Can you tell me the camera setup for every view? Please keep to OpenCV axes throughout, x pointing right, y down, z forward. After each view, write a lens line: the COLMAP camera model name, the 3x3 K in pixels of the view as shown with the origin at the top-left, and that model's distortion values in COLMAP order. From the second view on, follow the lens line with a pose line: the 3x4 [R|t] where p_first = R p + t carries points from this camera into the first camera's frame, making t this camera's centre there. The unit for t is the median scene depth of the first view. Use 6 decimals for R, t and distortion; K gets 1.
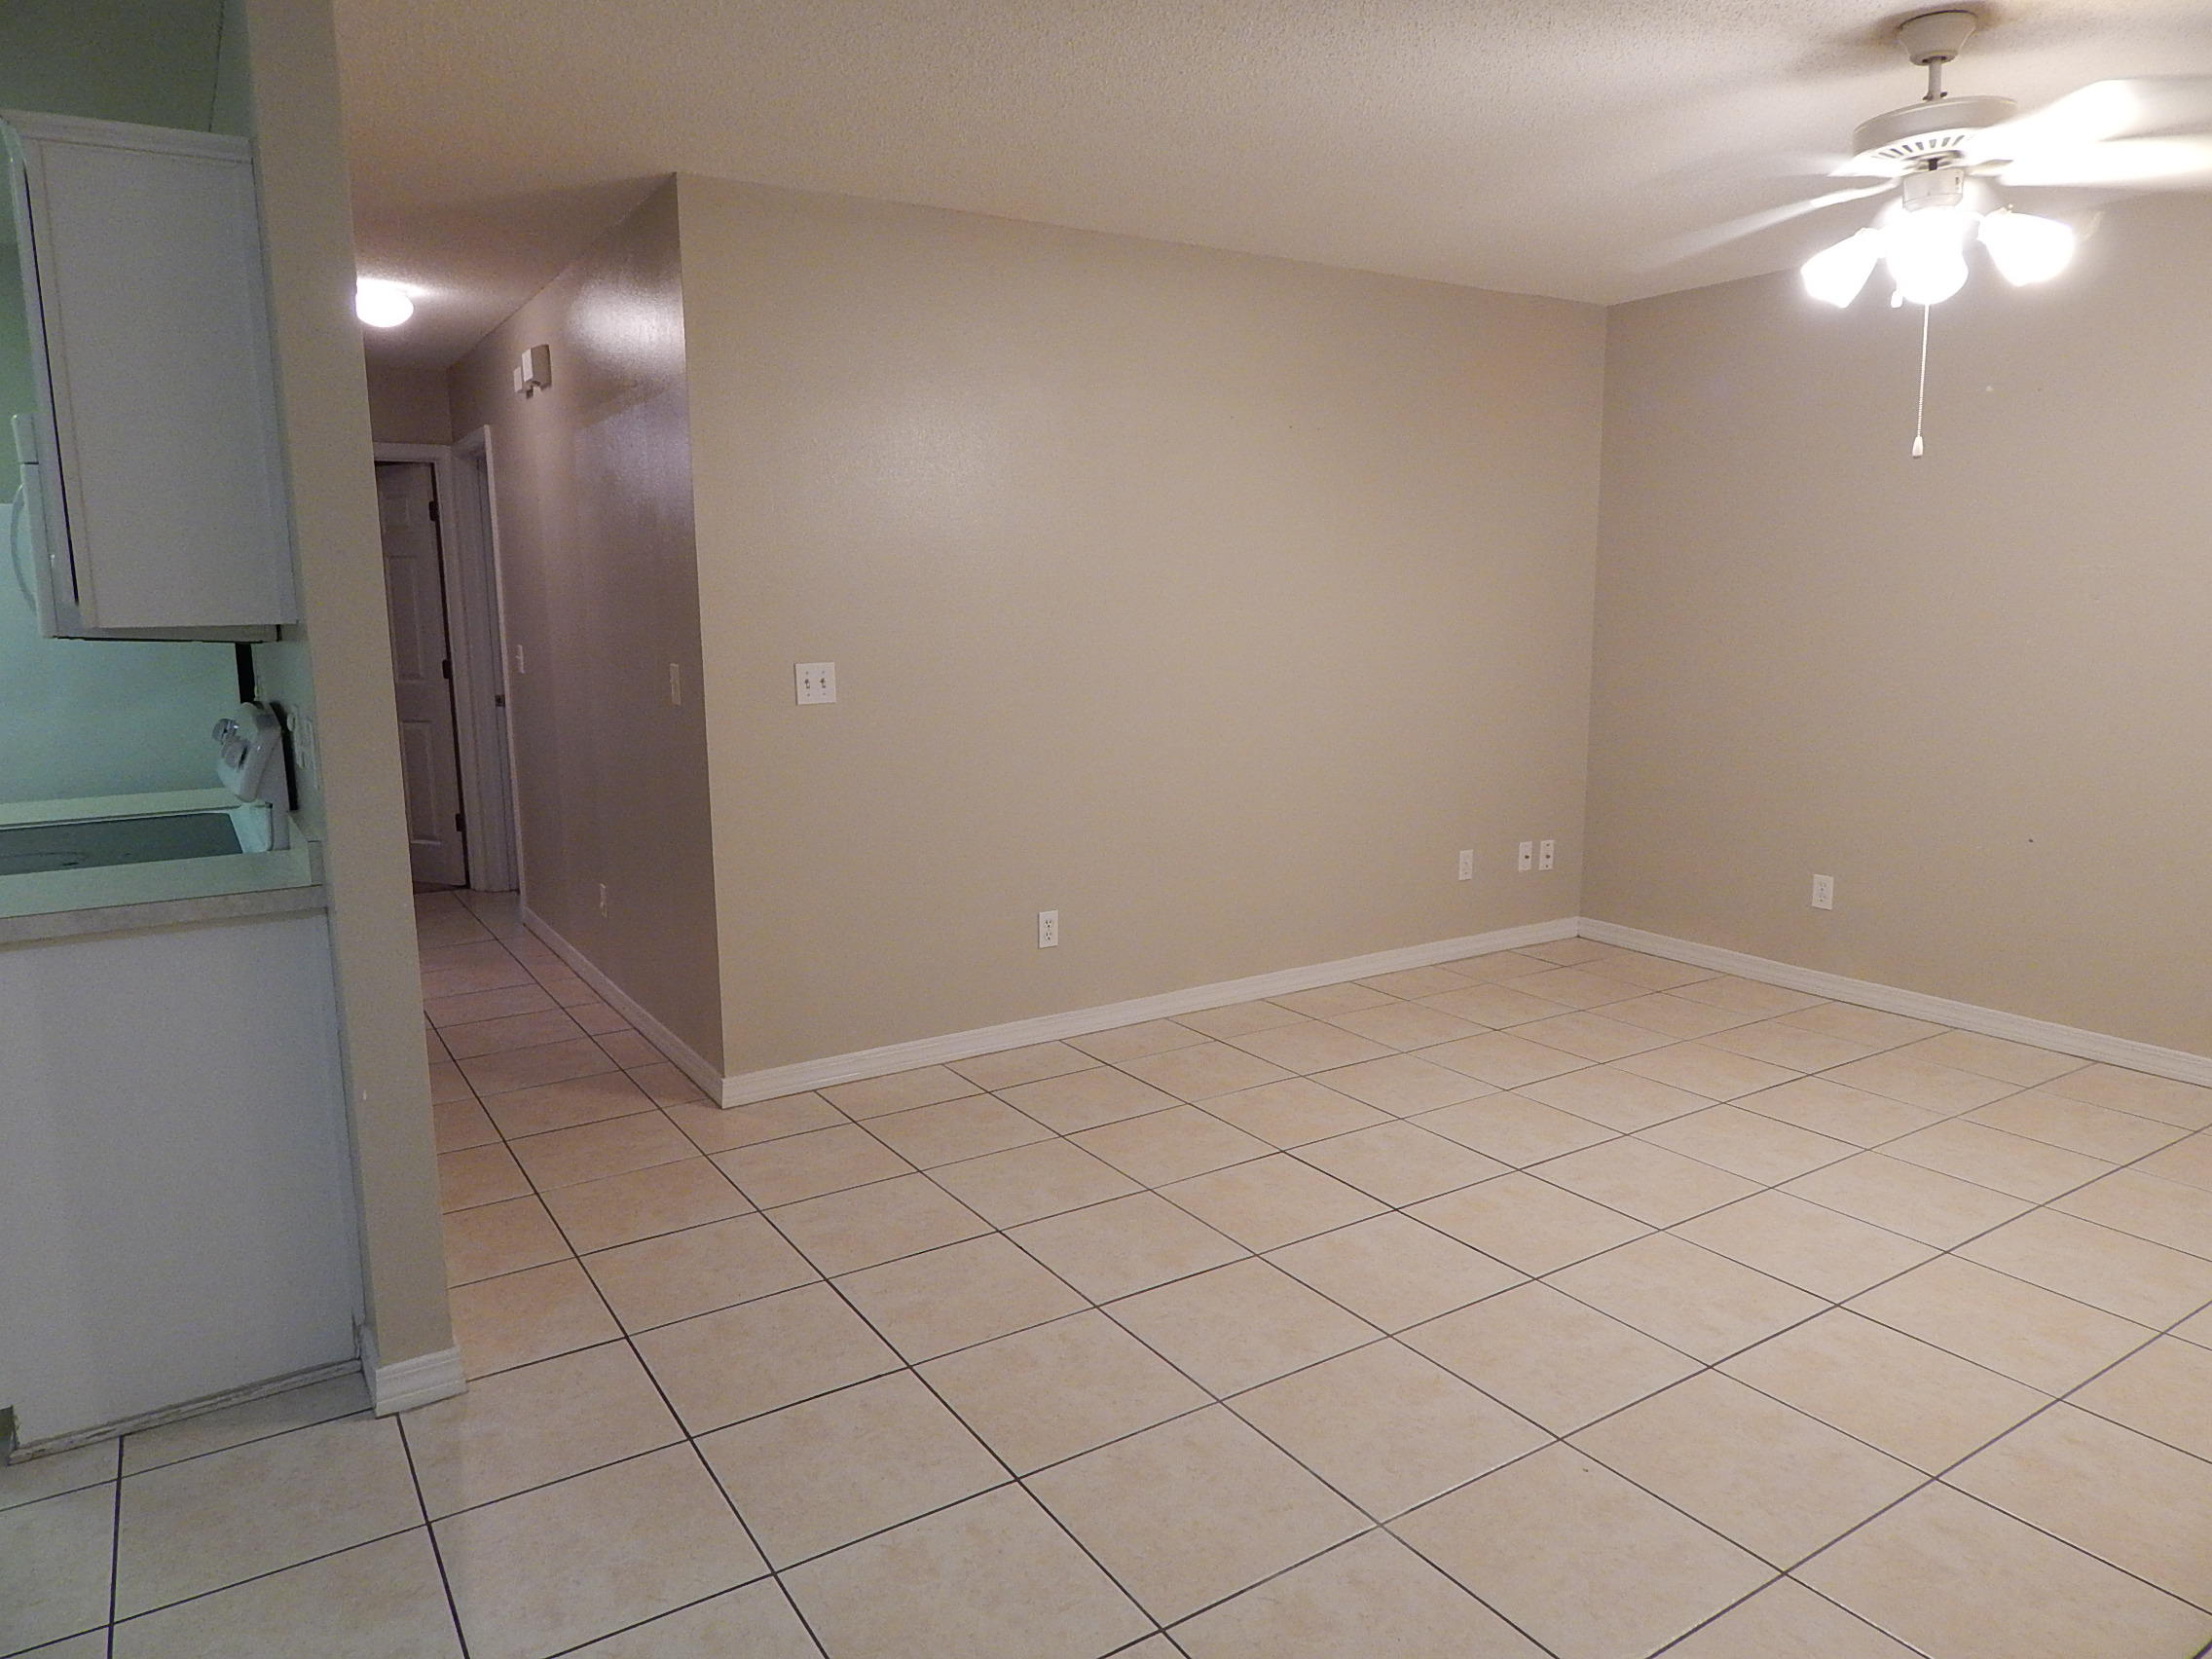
lens RADIAL K [[1450.2, 0, 1120.7], [0, 1450.2, 825.3], [0, 0, 1]] dist [-0.001685, -0.007796]
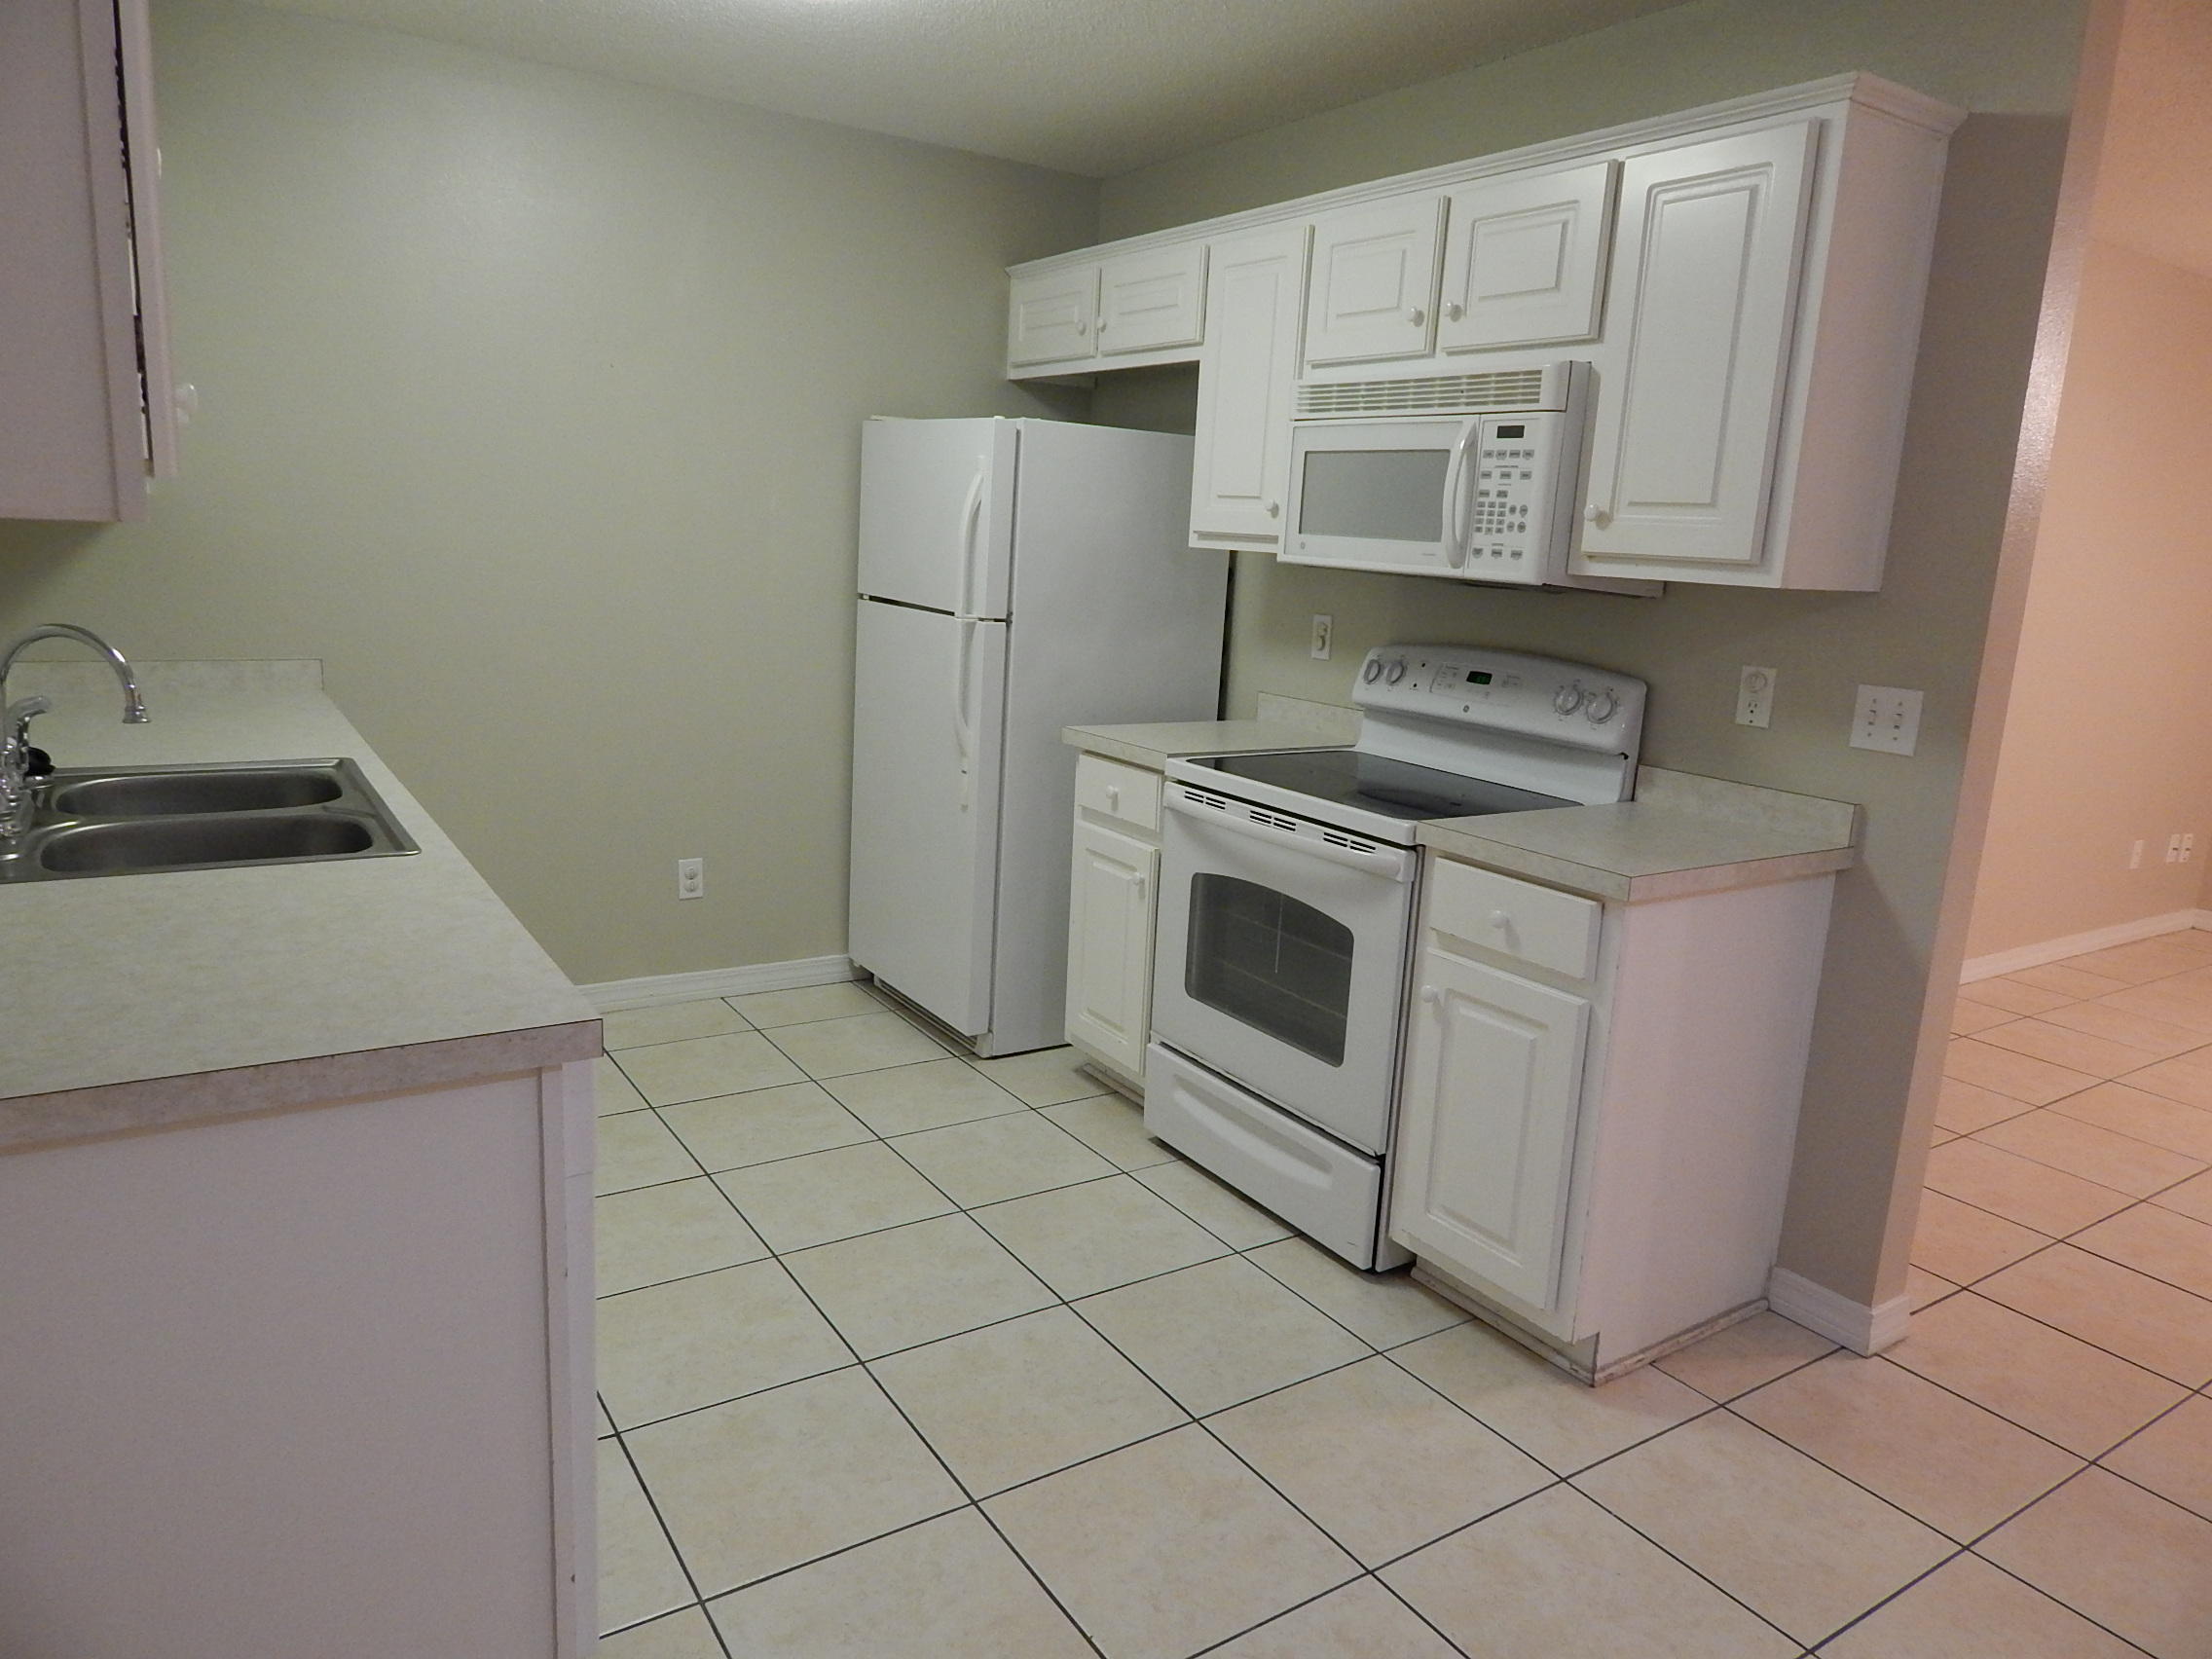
lens RADIAL K [[1450.2, 0, 1109.1], [0, 1450.2, 824.6], [0, 0, 1]] dist [-0.001685, -0.007796]
pose [[0.998216, 0.058912, 0.009670, -0.681173], [-0.059276, 0.997313, 0.043040, 0.007417], [-0.007109, -0.043537, 0.999027, -0.017626]]
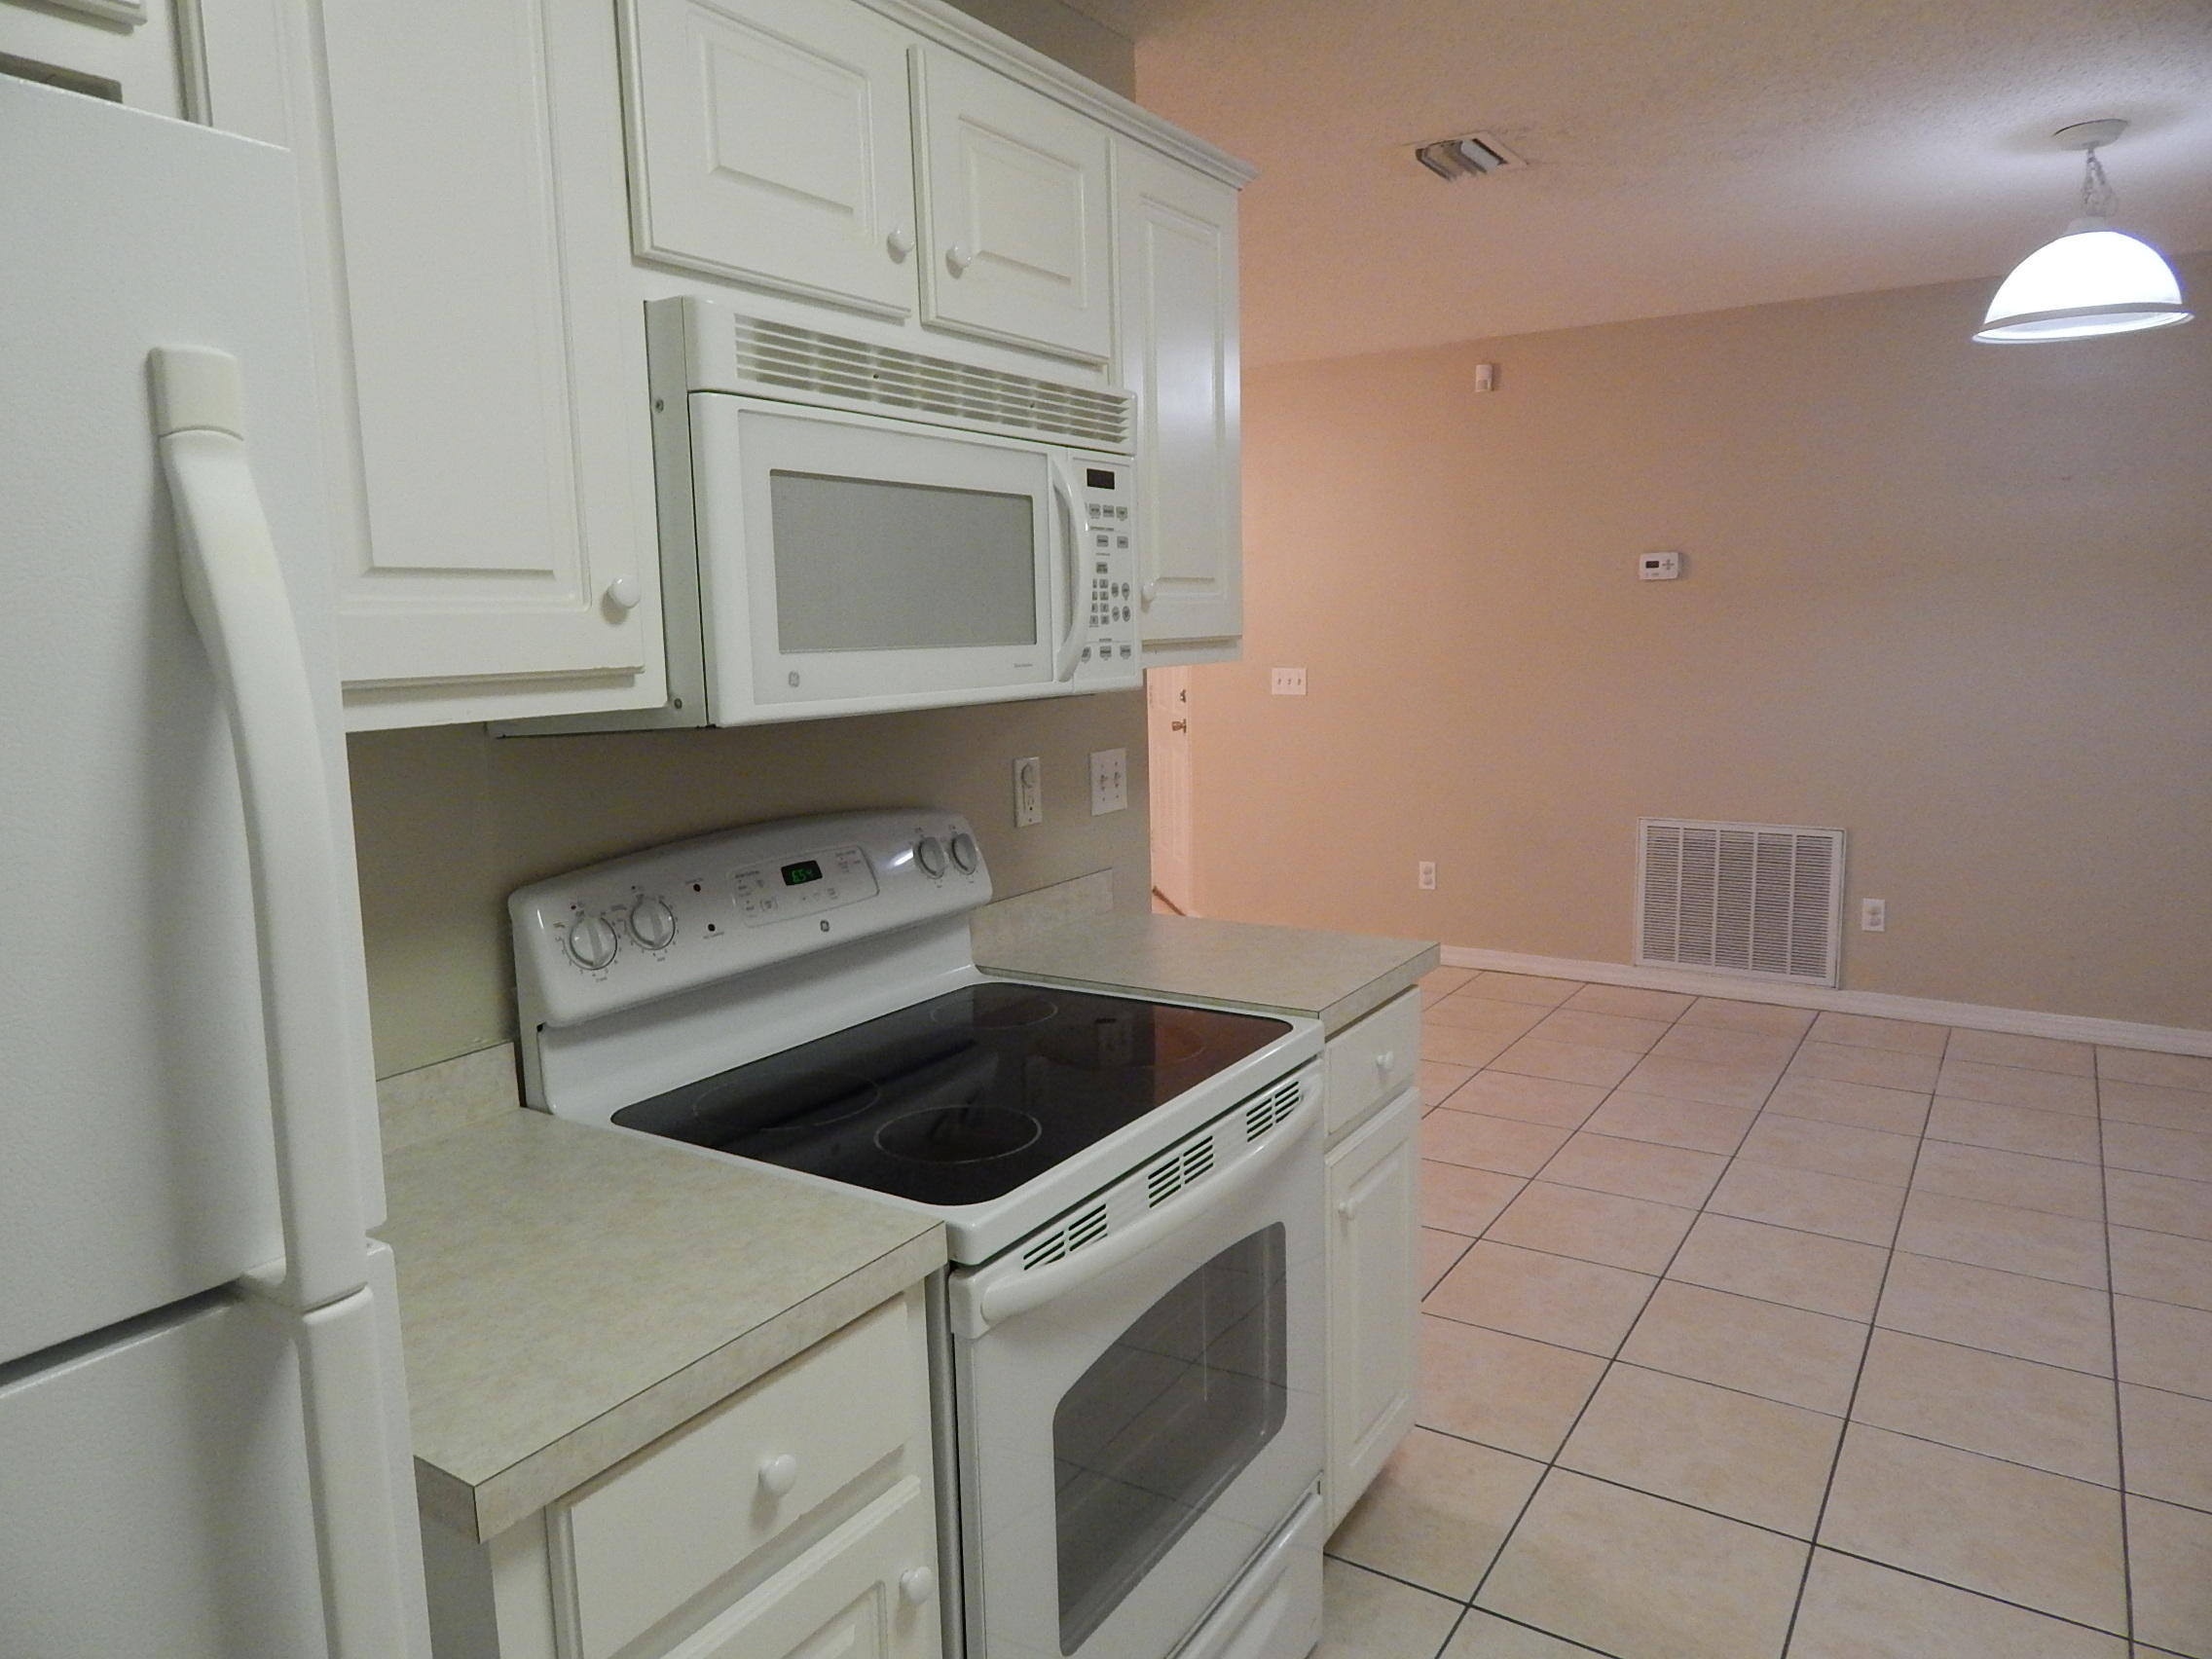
lens RADIAL K [[1450.2, 0, 1106.6], [0, 1450.2, 821.0], [0, 0, 1]] dist [-0.001685, -0.007796]
pose [[-0.397059, -0.110112, 0.911164, -0.937550], [0.172063, 0.966244, 0.191748, -0.139006], [-0.901520, 0.232913, -0.364710, 0.853613]]
